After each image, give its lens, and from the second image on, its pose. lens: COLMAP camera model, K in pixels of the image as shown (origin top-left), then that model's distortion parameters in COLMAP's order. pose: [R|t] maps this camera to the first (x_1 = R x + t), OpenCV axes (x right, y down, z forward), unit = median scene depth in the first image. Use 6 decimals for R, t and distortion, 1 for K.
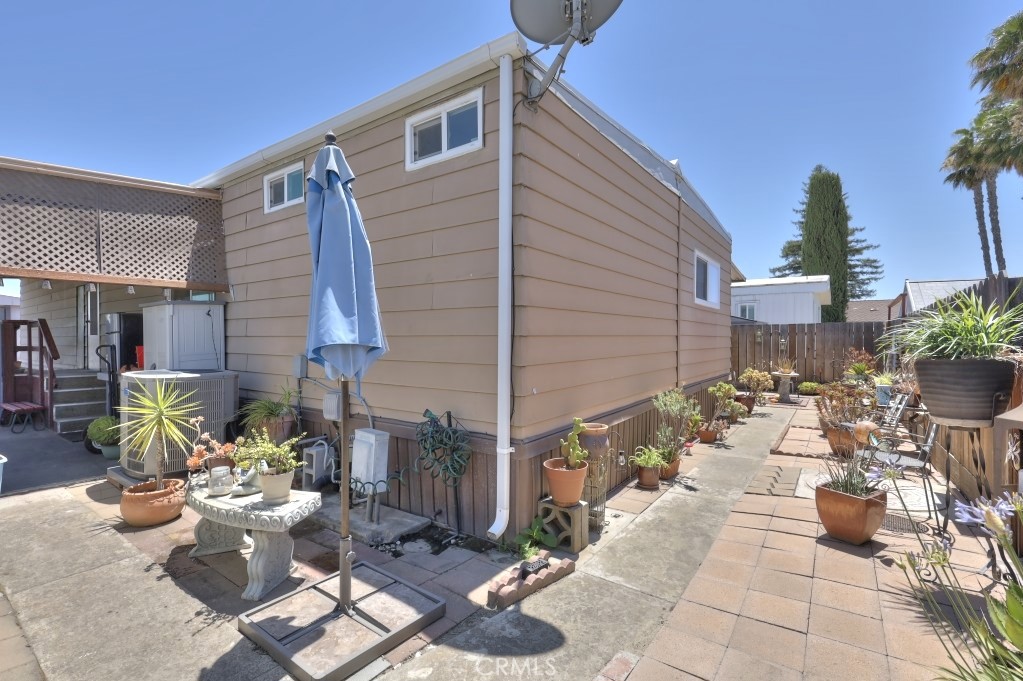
lens RADIAL K [[462.0, 0, 511.9], [0, 462.0, 341.2], [0, 0, 1]] dist [0.000208, -0.000038]
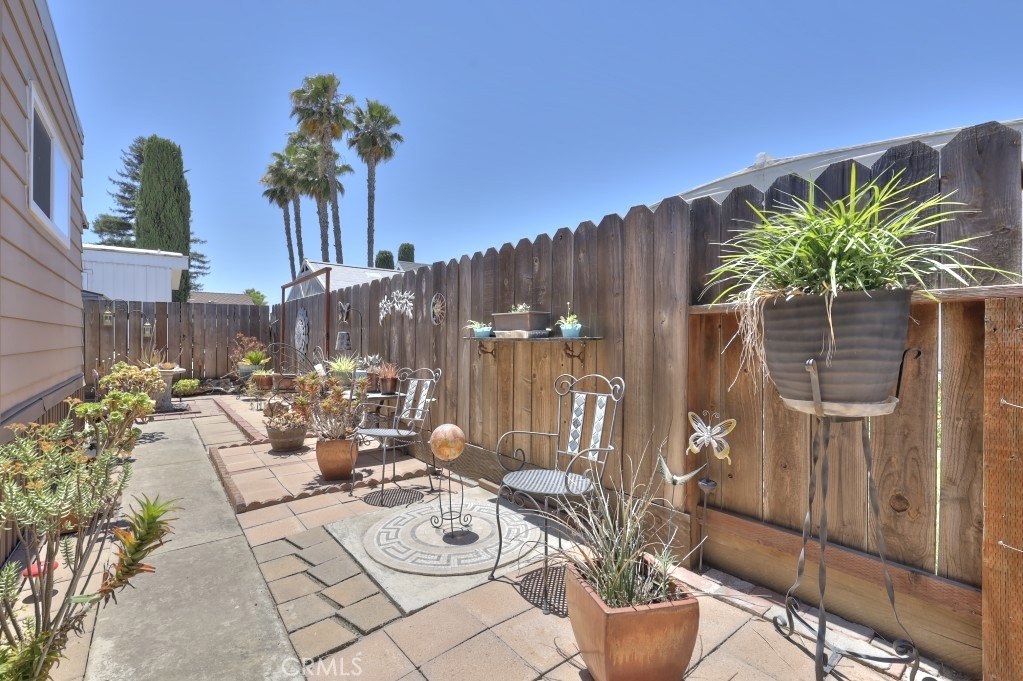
lens RADIAL K [[462.0, 0, 511.9], [0, 462.0, 341.2], [0, 0, 1]] dist [0.000208, -0.000038]
pose [[0.288282, -0.007300, 0.957518, 0.027990], [-0.000059, 0.999971, 0.007641, 0.008171], [-0.957546, -0.002259, 0.288273, 0.110368]]
